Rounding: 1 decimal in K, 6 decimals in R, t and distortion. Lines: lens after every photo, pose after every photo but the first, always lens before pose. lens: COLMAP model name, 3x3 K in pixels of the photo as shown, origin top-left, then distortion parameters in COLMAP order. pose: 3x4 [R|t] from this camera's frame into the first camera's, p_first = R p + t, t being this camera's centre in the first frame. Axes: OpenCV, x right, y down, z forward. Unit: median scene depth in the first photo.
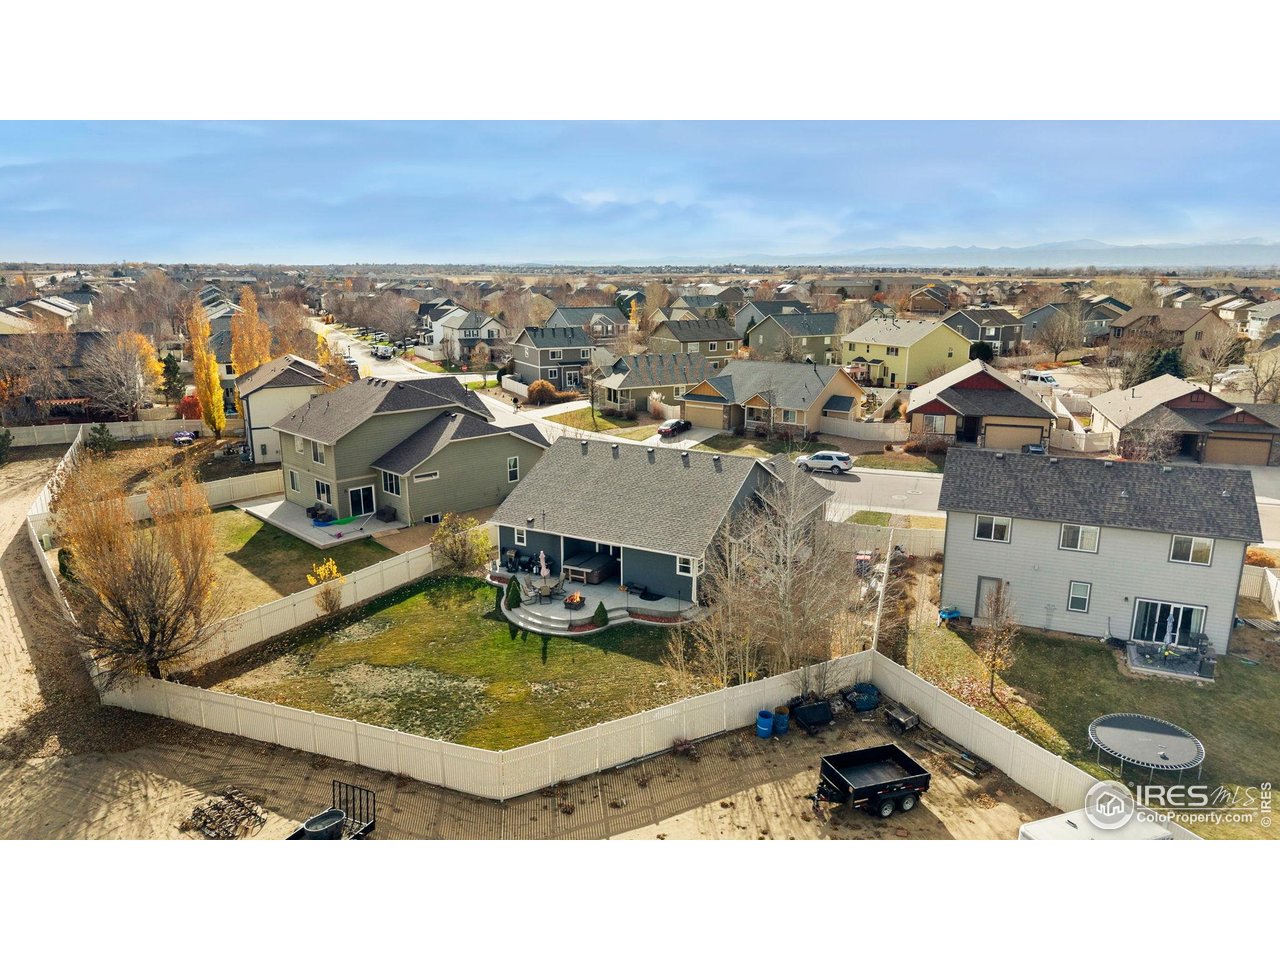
lens RADIAL K [[848.9, 0, 640.0], [0, 848.9, 480.0], [0, 0, 1]] dist [0.004210, -0.001836]
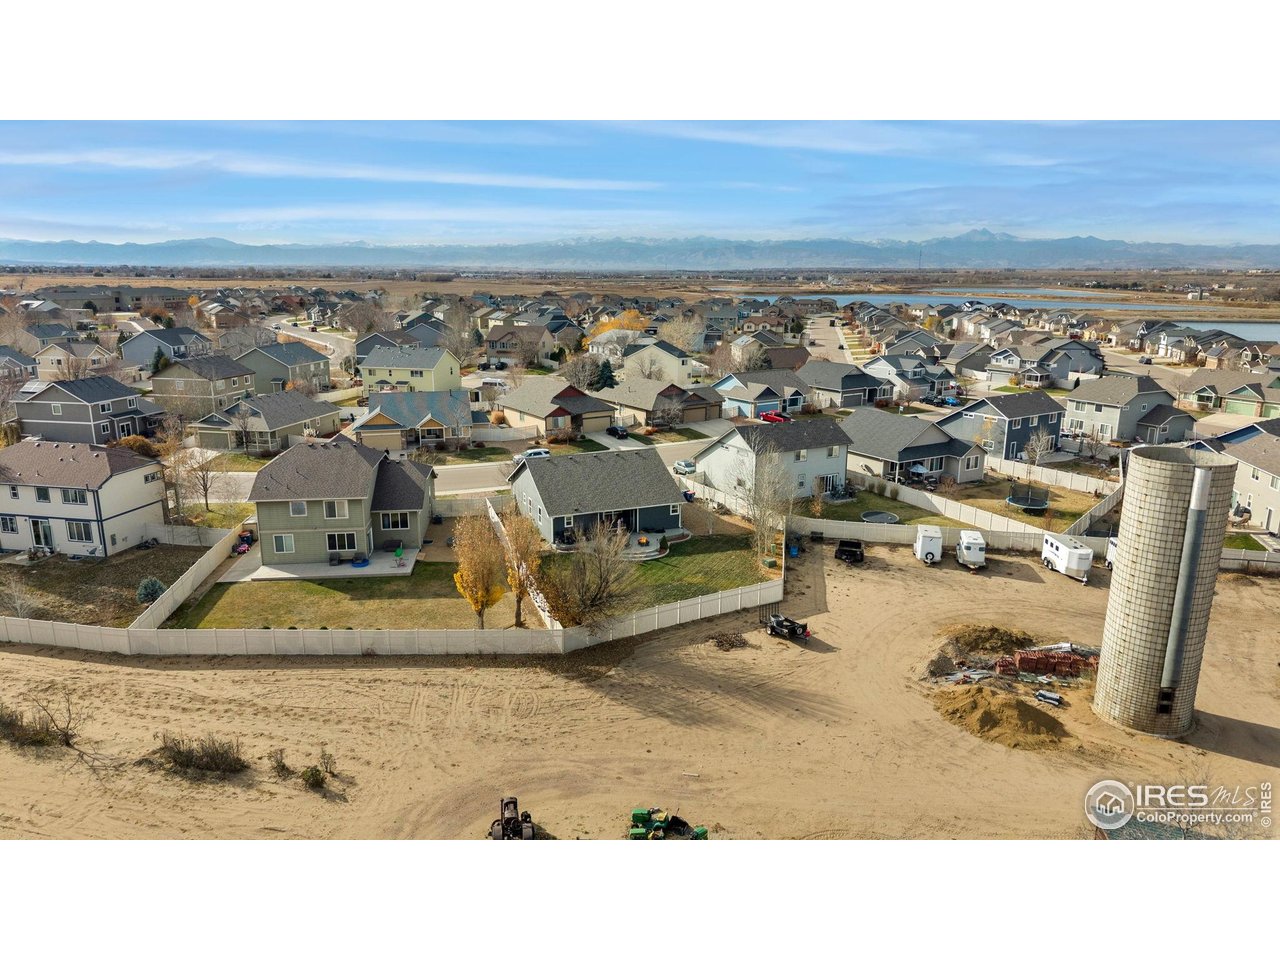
lens RADIAL K [[855.1, 0, 640.0], [0, 855.1, 480.0], [0, 0, 1]] dist [0.001913, -0.001698]
pose [[0.606959, -0.182301, 0.773542, -1.039192], [0.180512, 0.979519, 0.089205, -0.102456], [-0.773961, 0.085490, 0.627436, -0.080468]]
